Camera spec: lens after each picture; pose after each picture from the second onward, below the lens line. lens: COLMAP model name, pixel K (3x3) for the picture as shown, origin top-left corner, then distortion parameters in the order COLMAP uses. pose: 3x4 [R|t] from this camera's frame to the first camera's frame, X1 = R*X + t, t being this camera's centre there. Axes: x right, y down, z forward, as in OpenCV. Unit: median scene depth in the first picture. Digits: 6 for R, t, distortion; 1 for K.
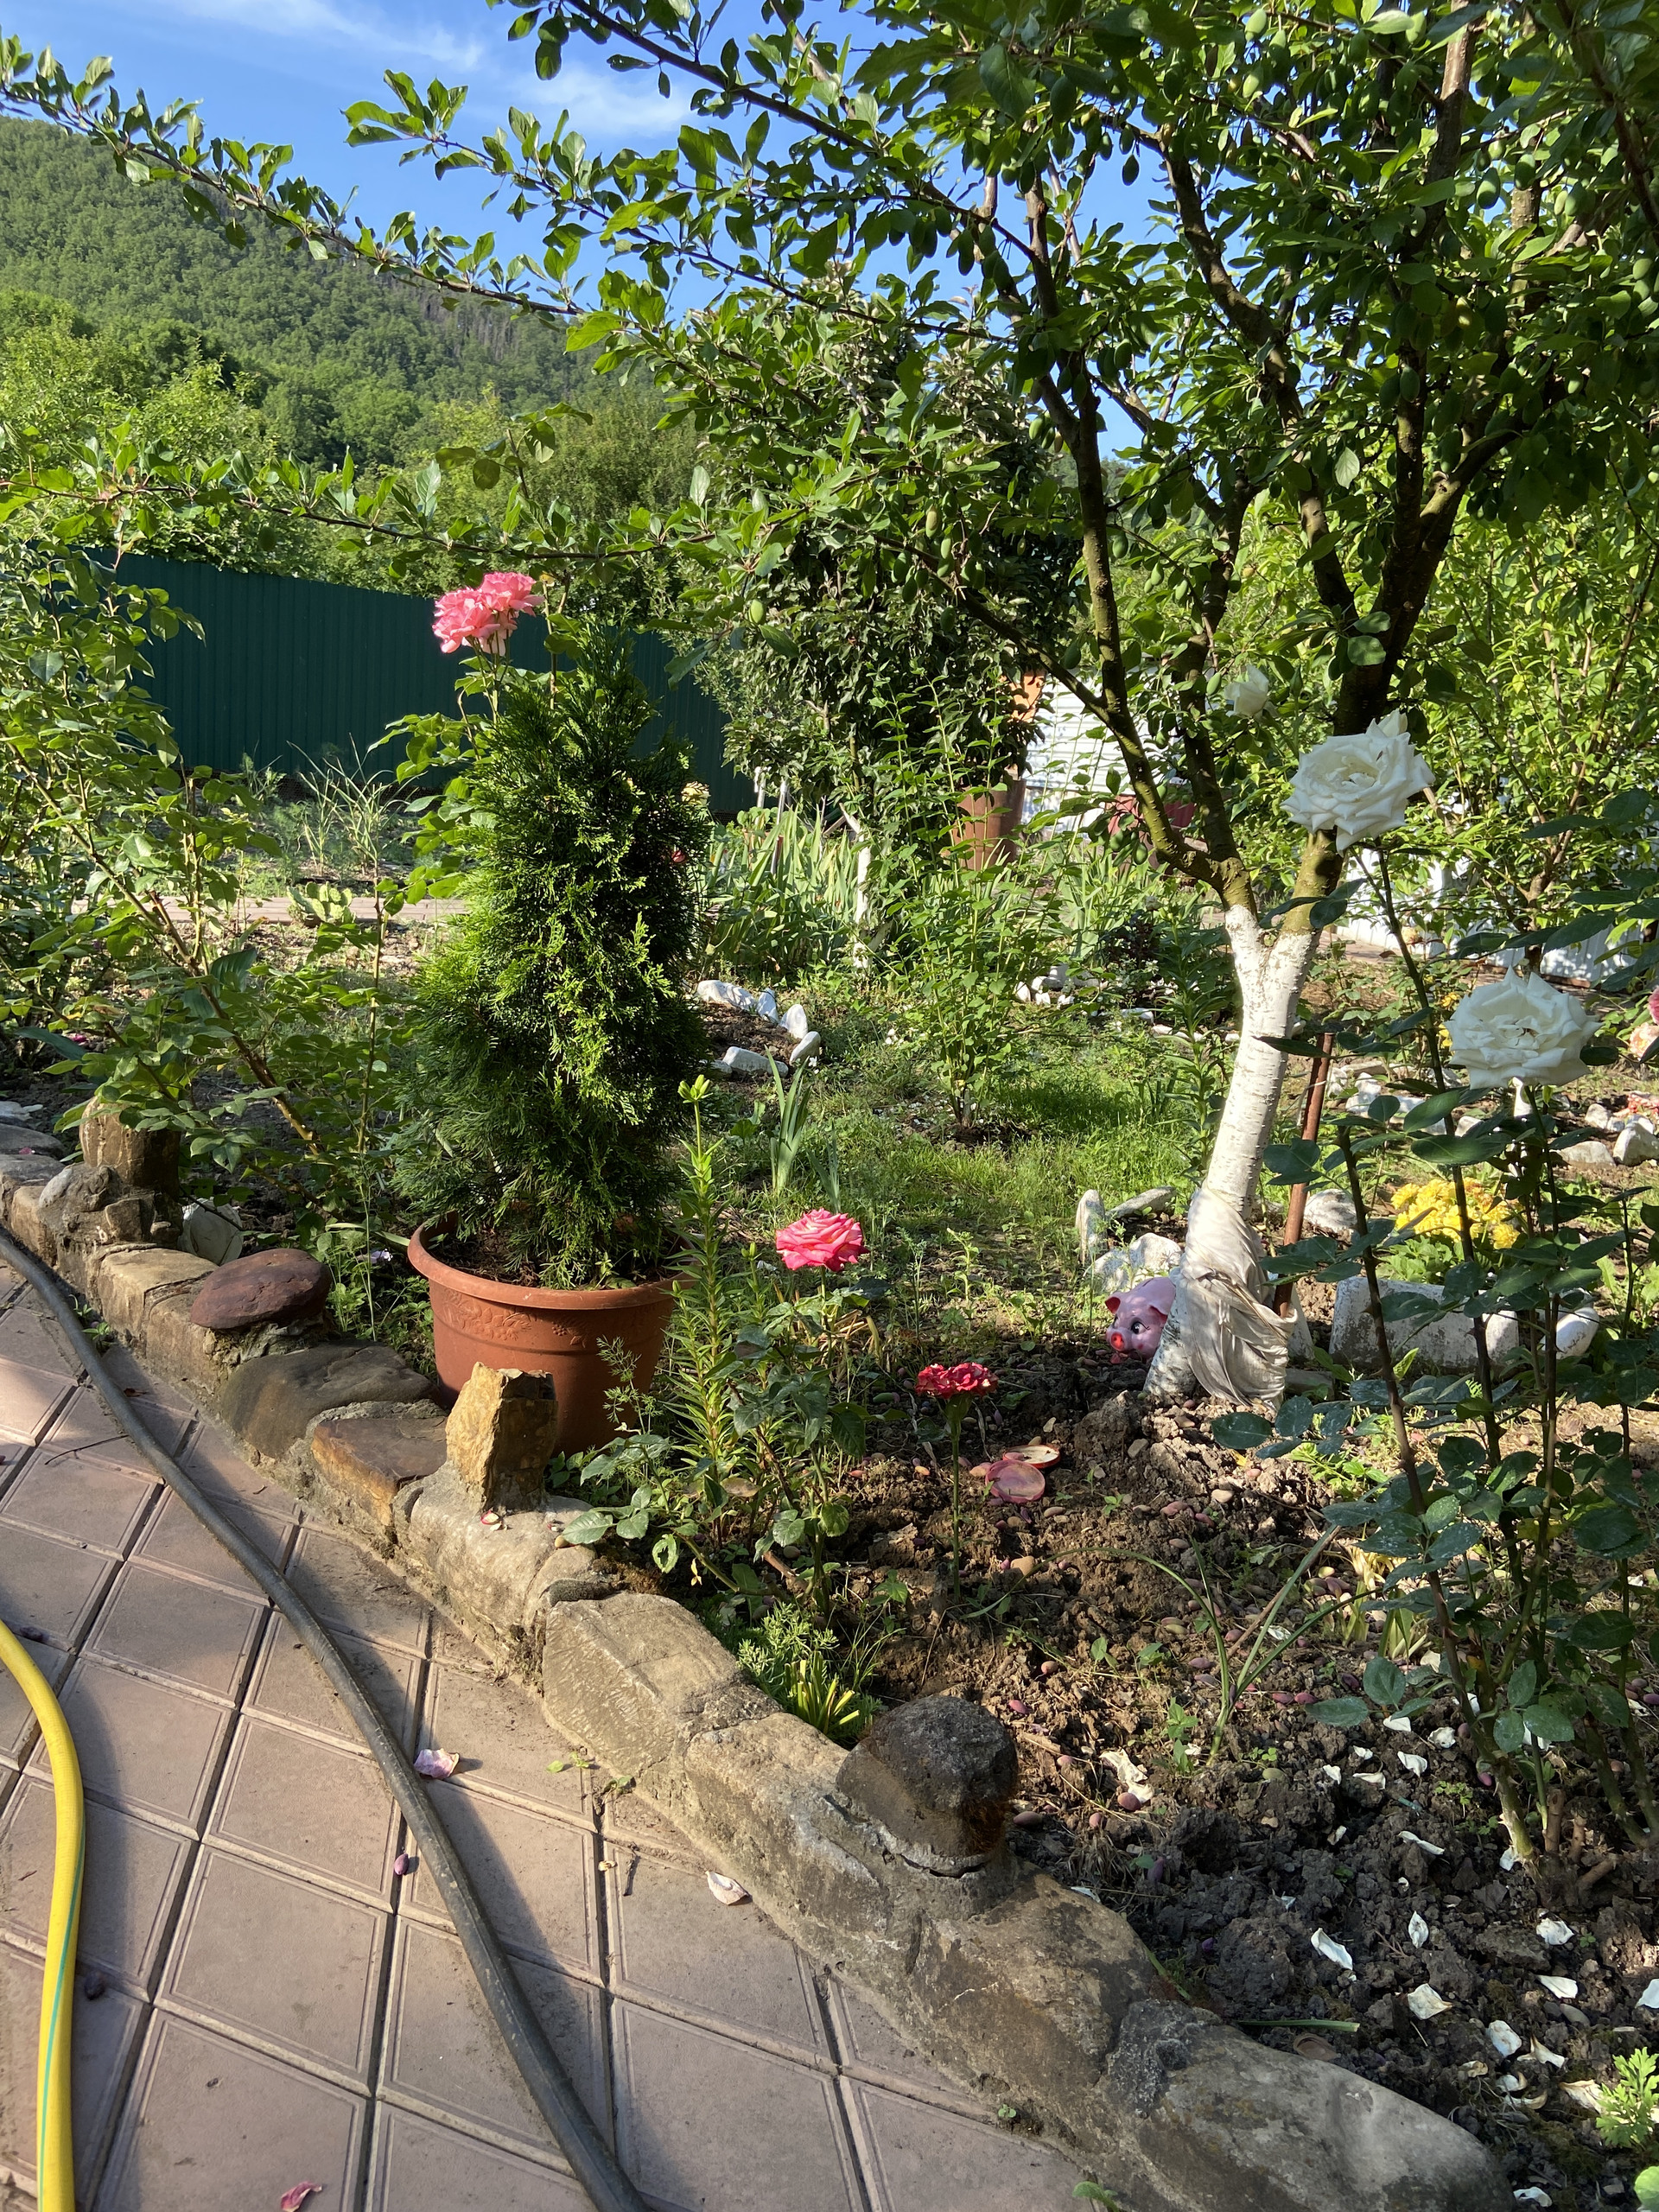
lens RADIAL K [[1653.4, 0, 859.9], [0, 1653.4, 1144.4], [0, 0, 1]] dist [0.036468, -0.069968]
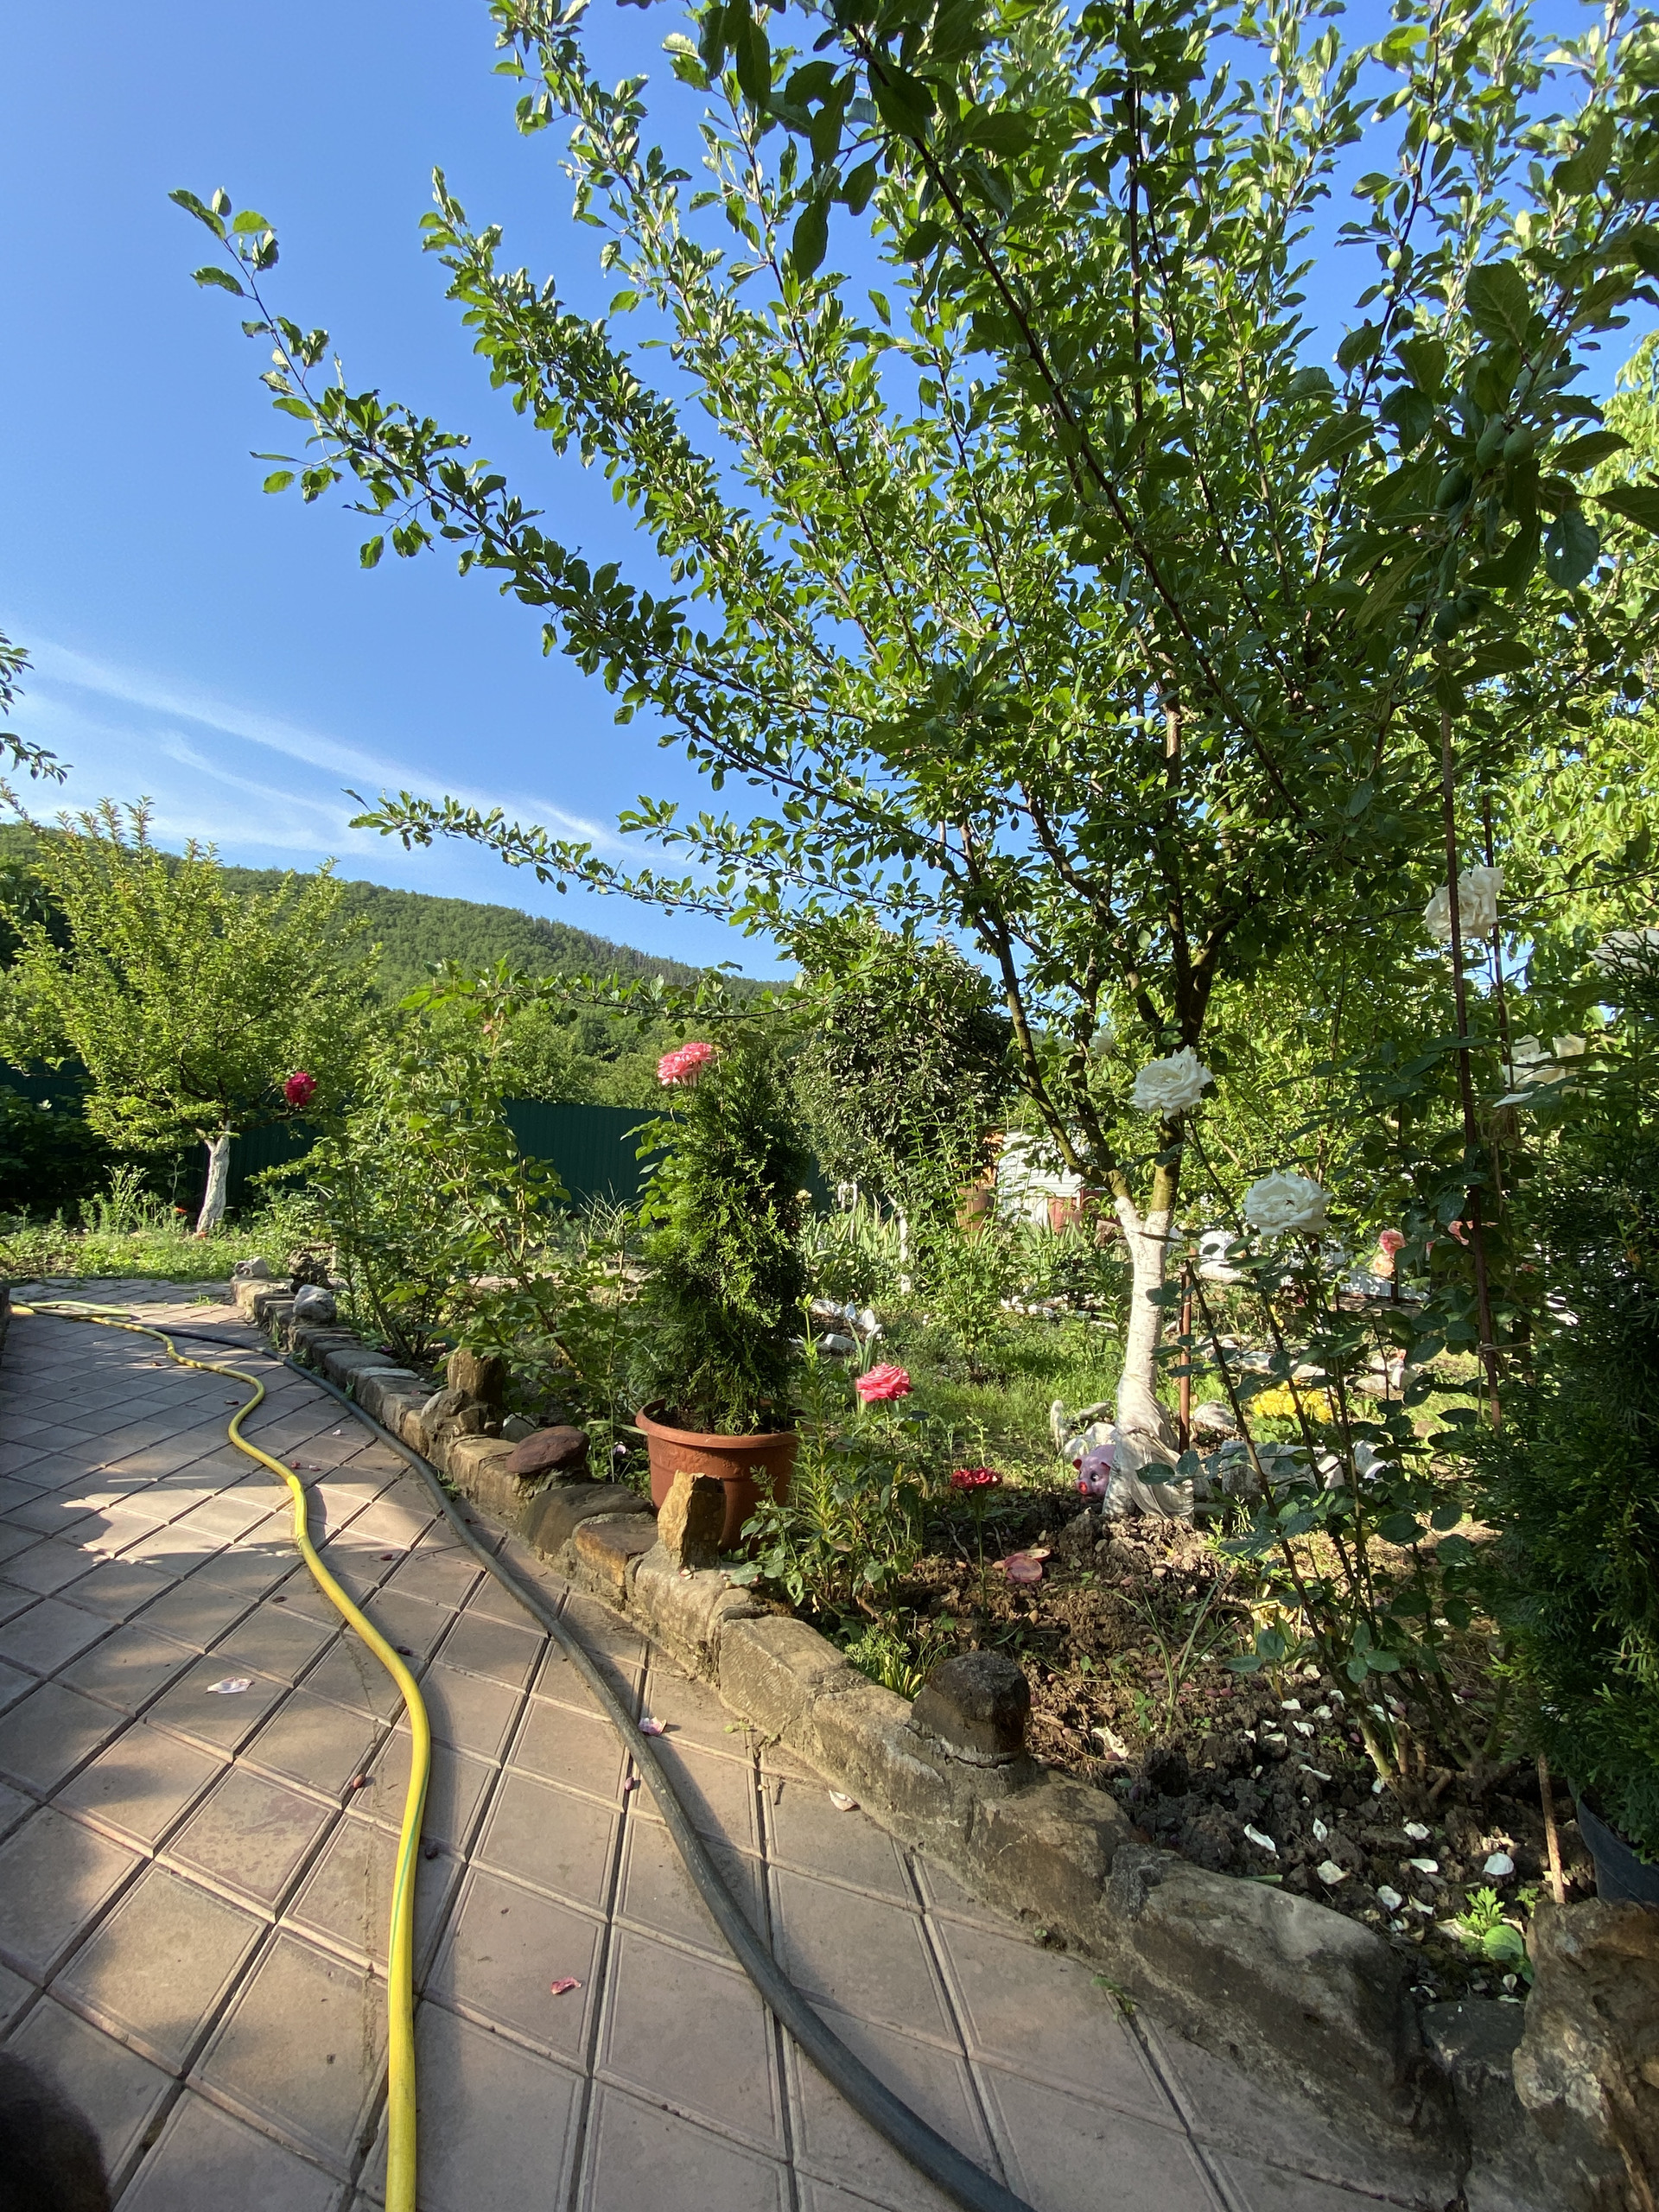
lens RADIAL K [[1004.1, 0, 838.4], [0, 1004.1, 1100.5], [0, 0, 1]] dist [-0.032467, -0.002829]
pose [[0.996491, -0.061999, -0.056227, 0.003595], [0.041136, 0.947834, -0.316098, 0.094978], [0.072891, 0.312676, 0.947059, -0.028065]]
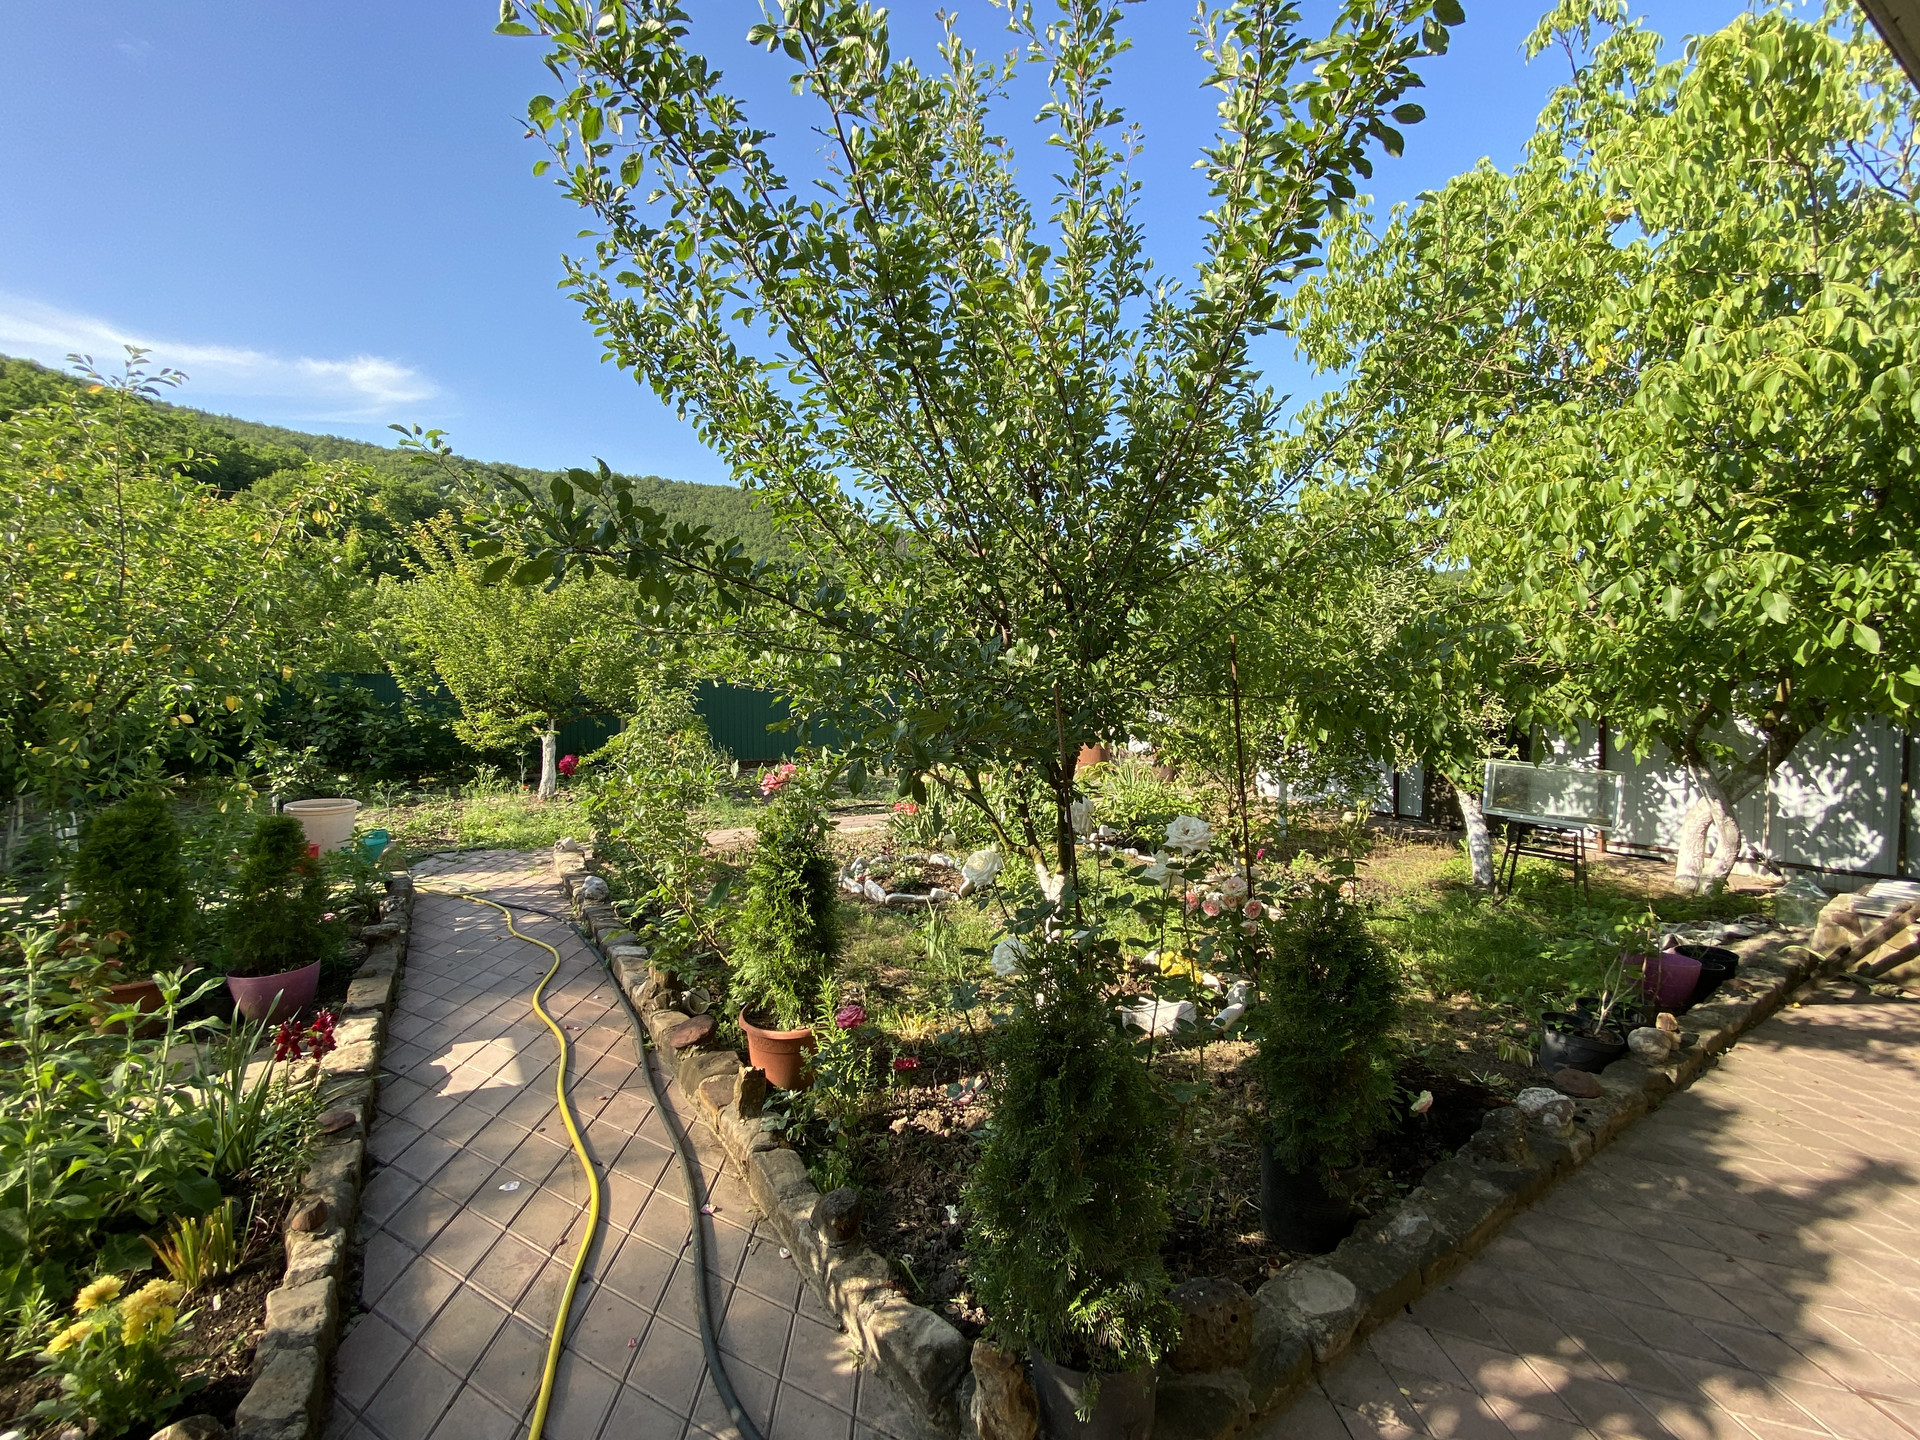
lens RADIAL K [[754.6, 0, 959.7], [0, 754.6, 717.9], [0, 0, 1]] dist [-0.028961, -0.004193]
pose [[0.986542, -0.094042, -0.133754, 0.380139], [0.061744, 0.971743, -0.227822, -0.139117], [0.151400, 0.216498, 0.964472, -0.368494]]
